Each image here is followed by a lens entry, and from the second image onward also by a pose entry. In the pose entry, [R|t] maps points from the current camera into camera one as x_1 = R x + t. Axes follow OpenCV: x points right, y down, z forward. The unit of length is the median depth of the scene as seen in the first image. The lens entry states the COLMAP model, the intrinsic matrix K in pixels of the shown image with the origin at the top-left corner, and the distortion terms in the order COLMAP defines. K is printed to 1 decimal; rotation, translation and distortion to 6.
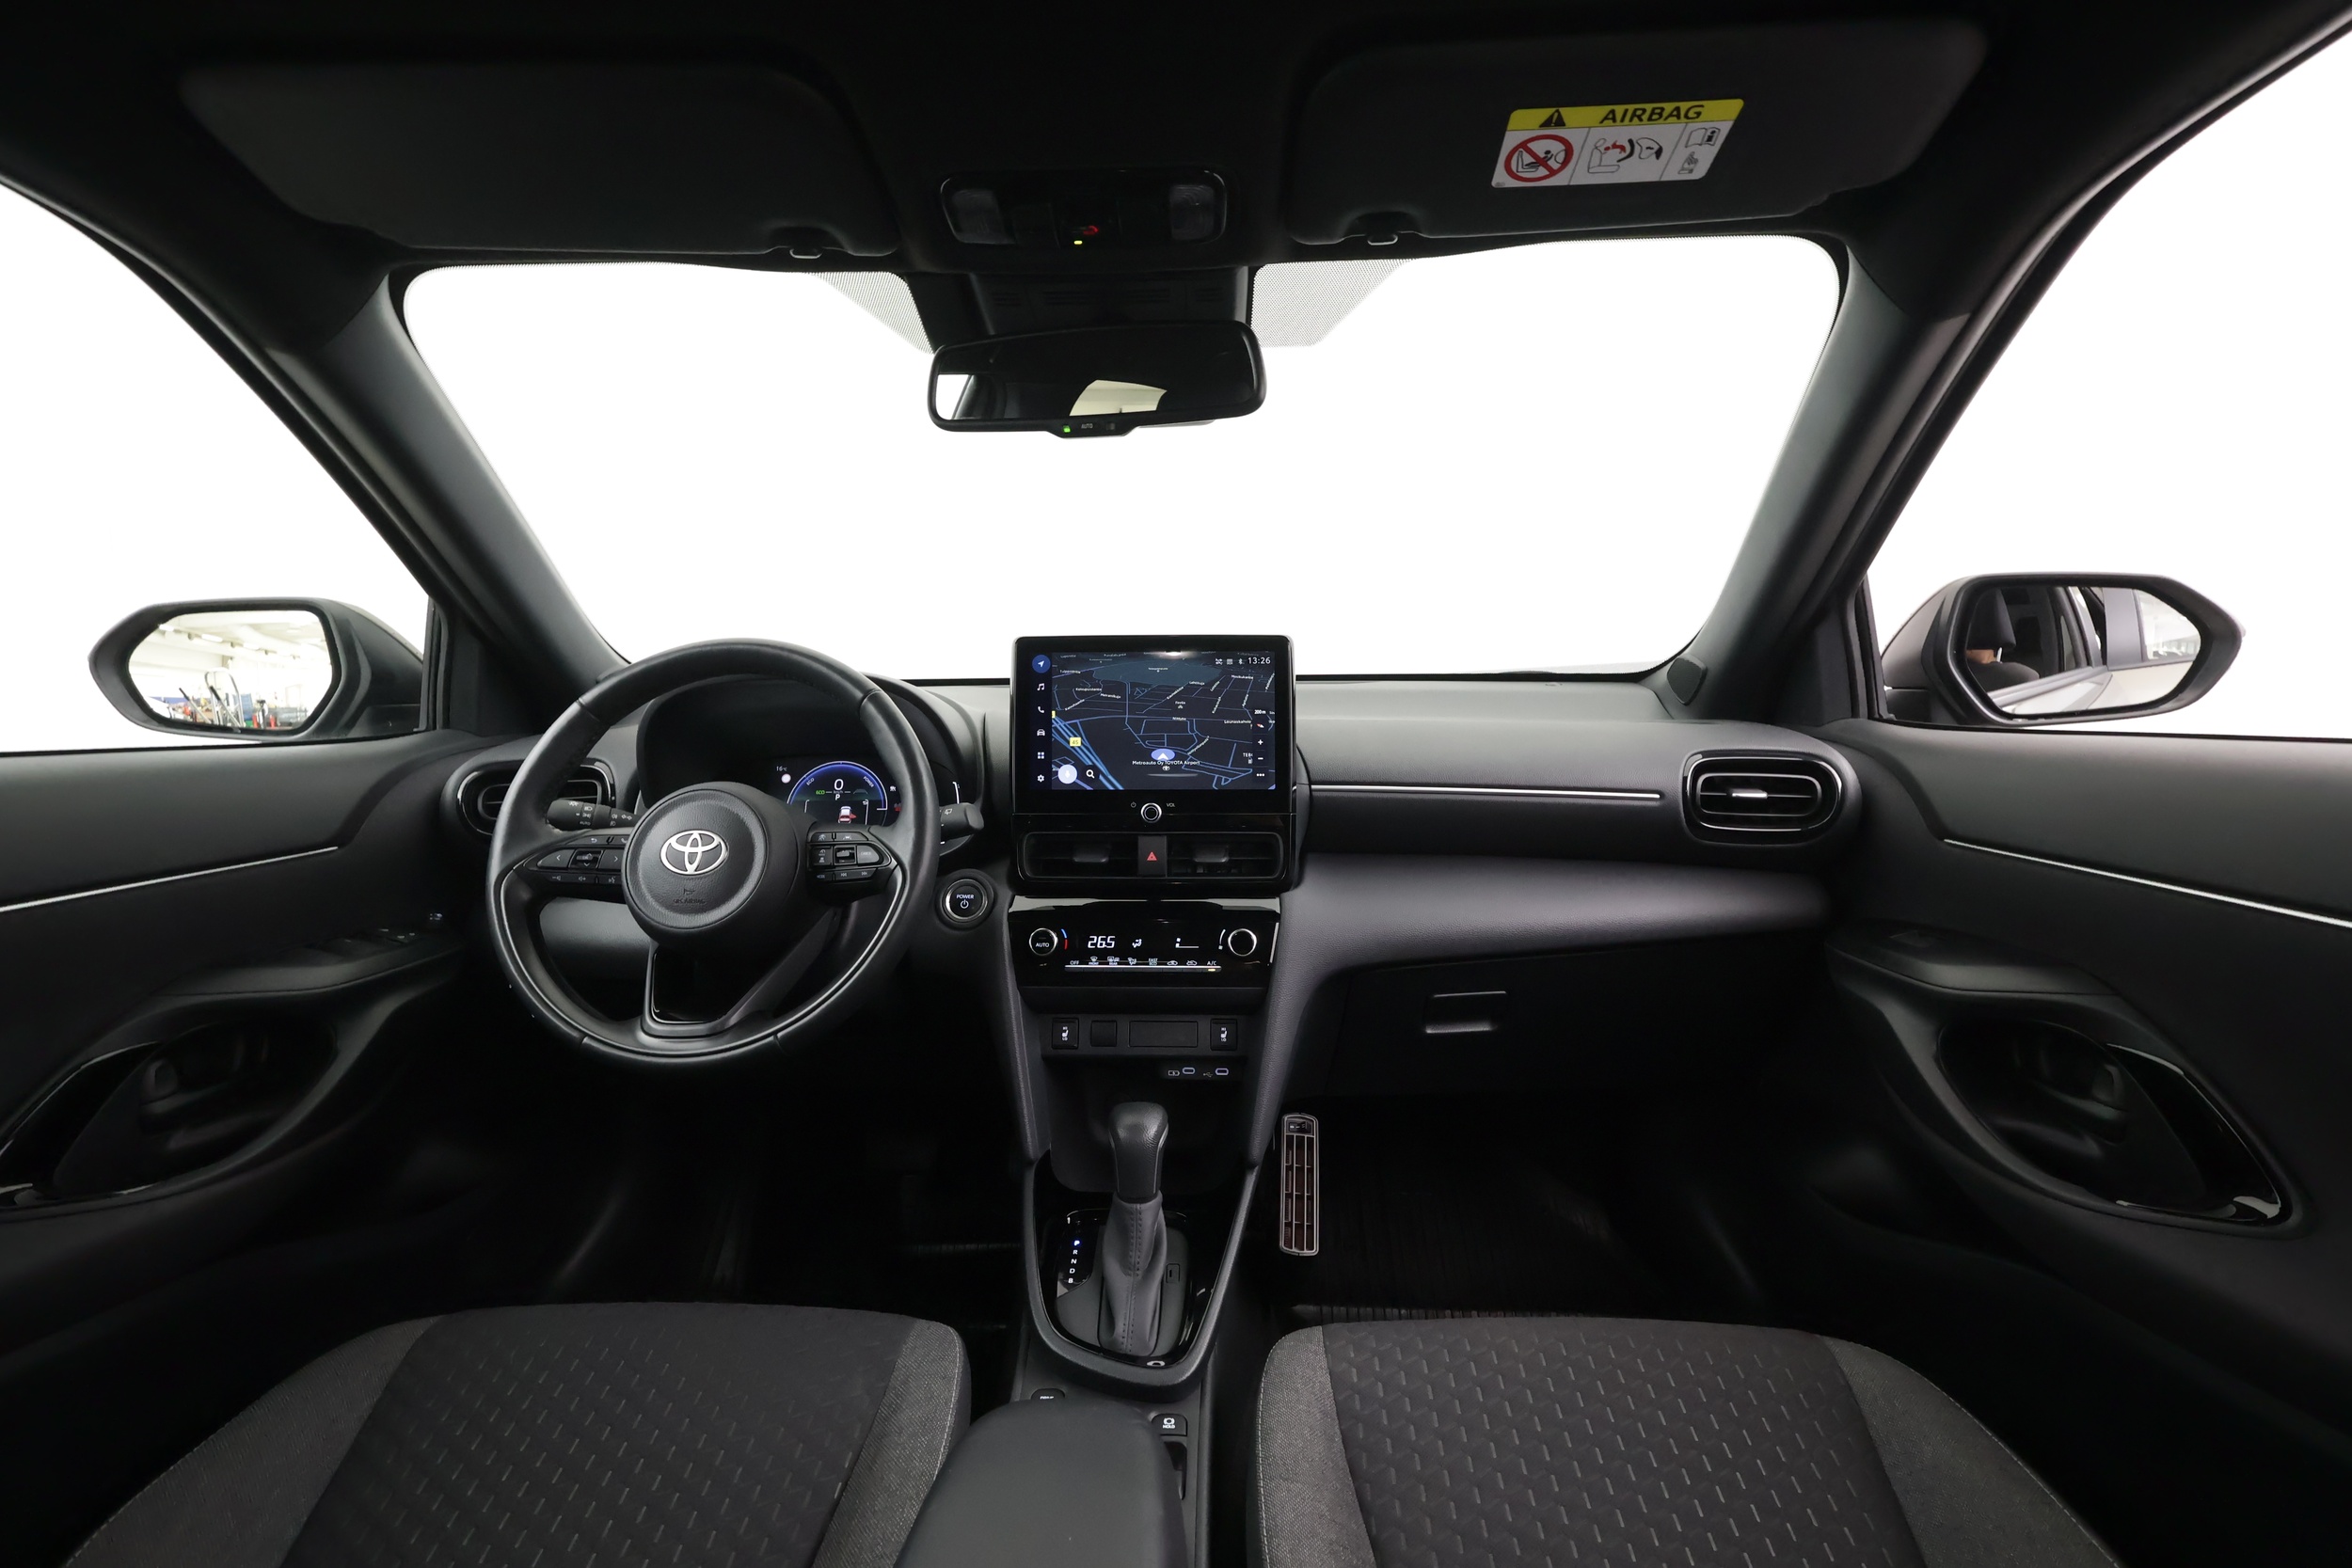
lens RADIAL K [[1082.8, 0, 1179.0], [0, 1082.8, 783.4], [0, 0, 1]] dist [-0.003830, 0.001573]
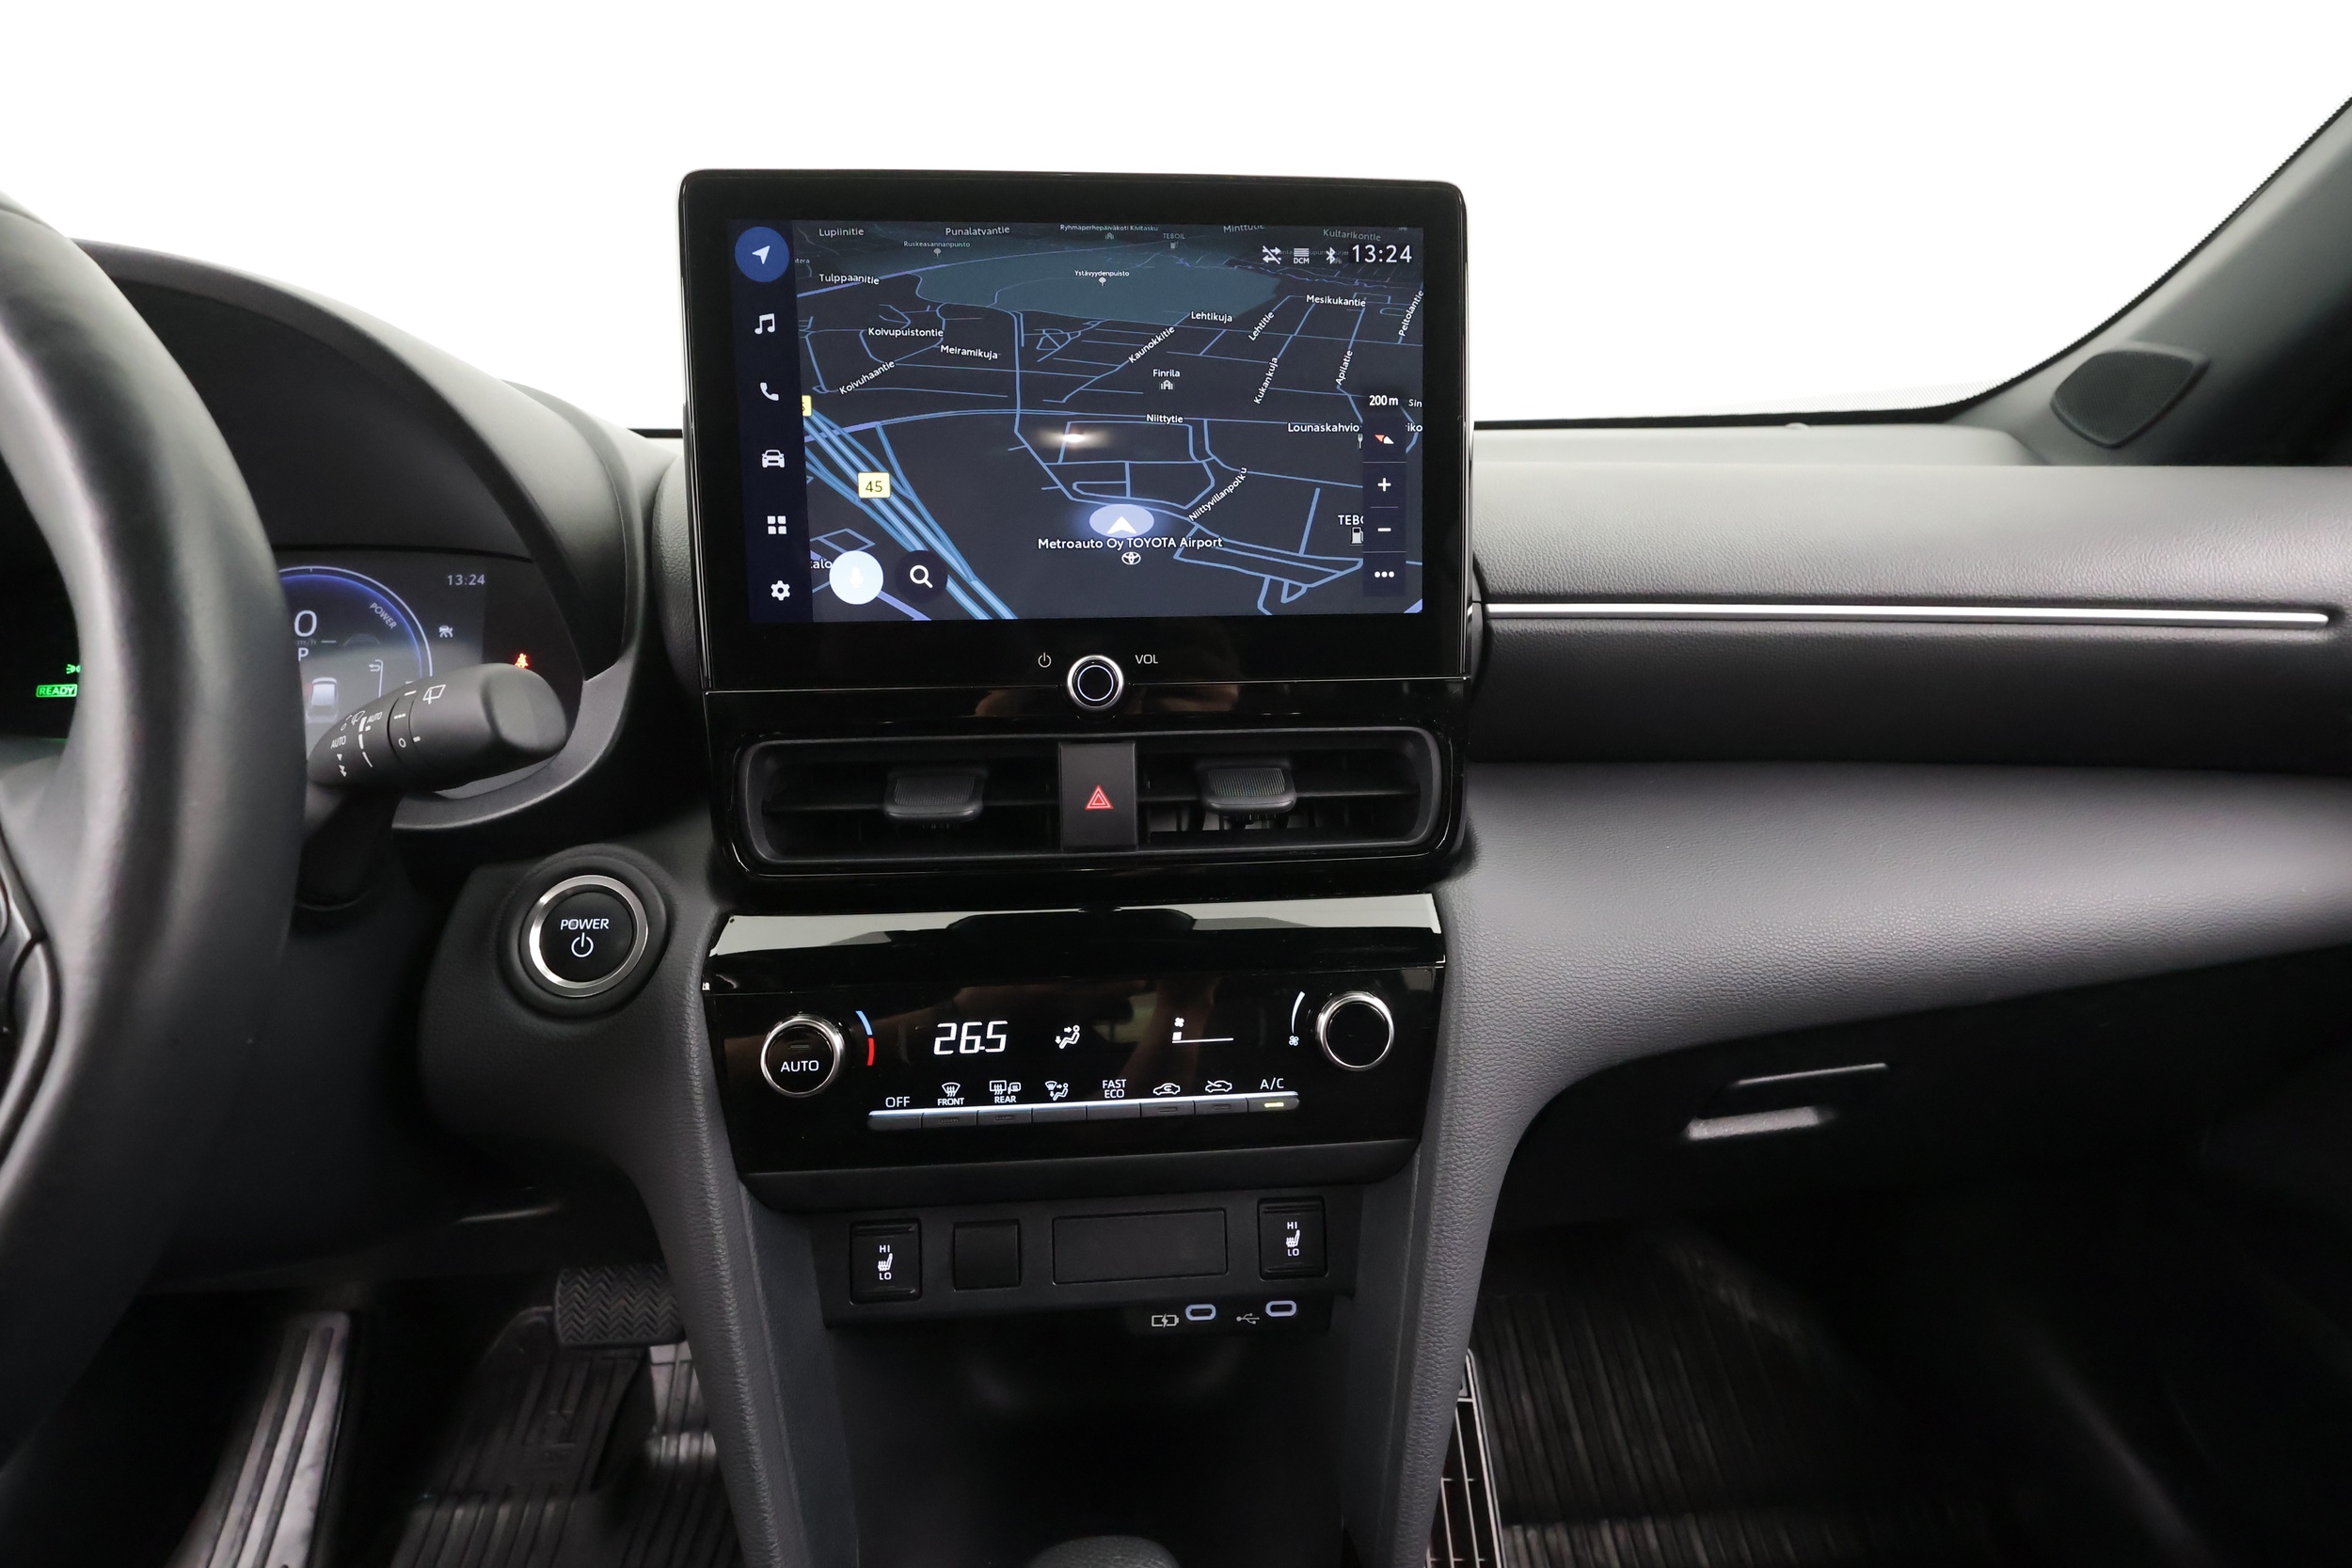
lens RADIAL K [[1082.8, 0, 1180.5], [0, 1082.8, 788.1], [0, 0, 1]] dist [-0.003830, 0.001573]
pose [[0.994149, -0.028967, 0.104056, -0.036717], [0.014480, 0.990414, 0.137369, 0.013203], [-0.107038, -0.135058, 0.985039, 0.646130]]
